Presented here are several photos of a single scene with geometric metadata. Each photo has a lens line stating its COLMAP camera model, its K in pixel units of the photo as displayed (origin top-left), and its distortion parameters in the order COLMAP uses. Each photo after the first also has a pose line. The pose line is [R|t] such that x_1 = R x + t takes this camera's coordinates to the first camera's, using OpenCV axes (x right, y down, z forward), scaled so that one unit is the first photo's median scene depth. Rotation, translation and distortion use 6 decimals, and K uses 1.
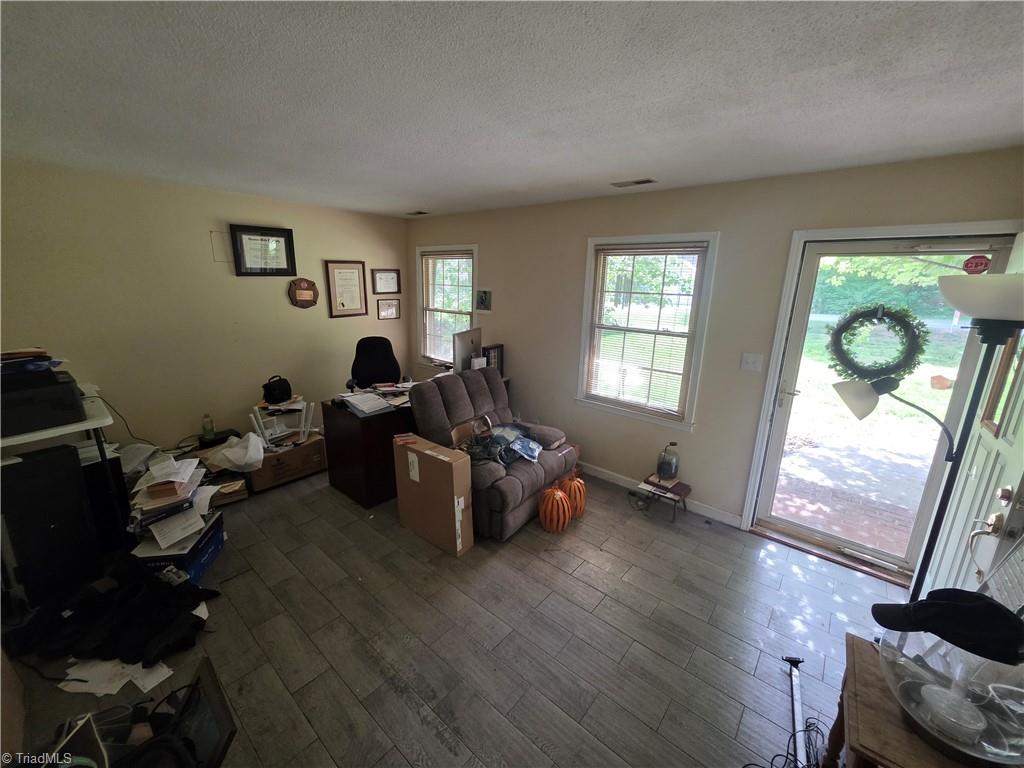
lens RADIAL K [[410.8, 0, 512.5], [0, 410.8, 381.9], [0, 0, 1]] dist [-0.002484, -0.000127]
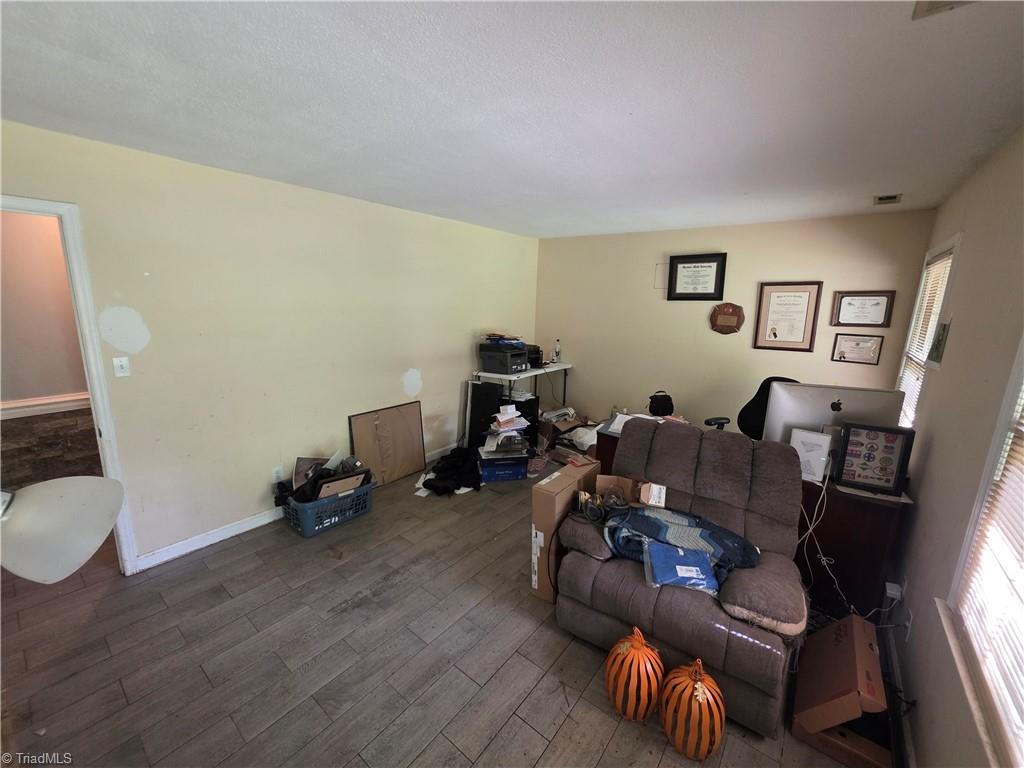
lens RADIAL K [[410.8, 0, 512.1], [0, 410.8, 383.1], [0, 0, 1]] dist [-0.002484, -0.000127]
pose [[0.029604, 0.179694, -0.983277, 0.466387], [-0.264423, 0.950071, 0.165665, -0.107948], [0.963952, 0.255097, 0.075642, 0.526350]]
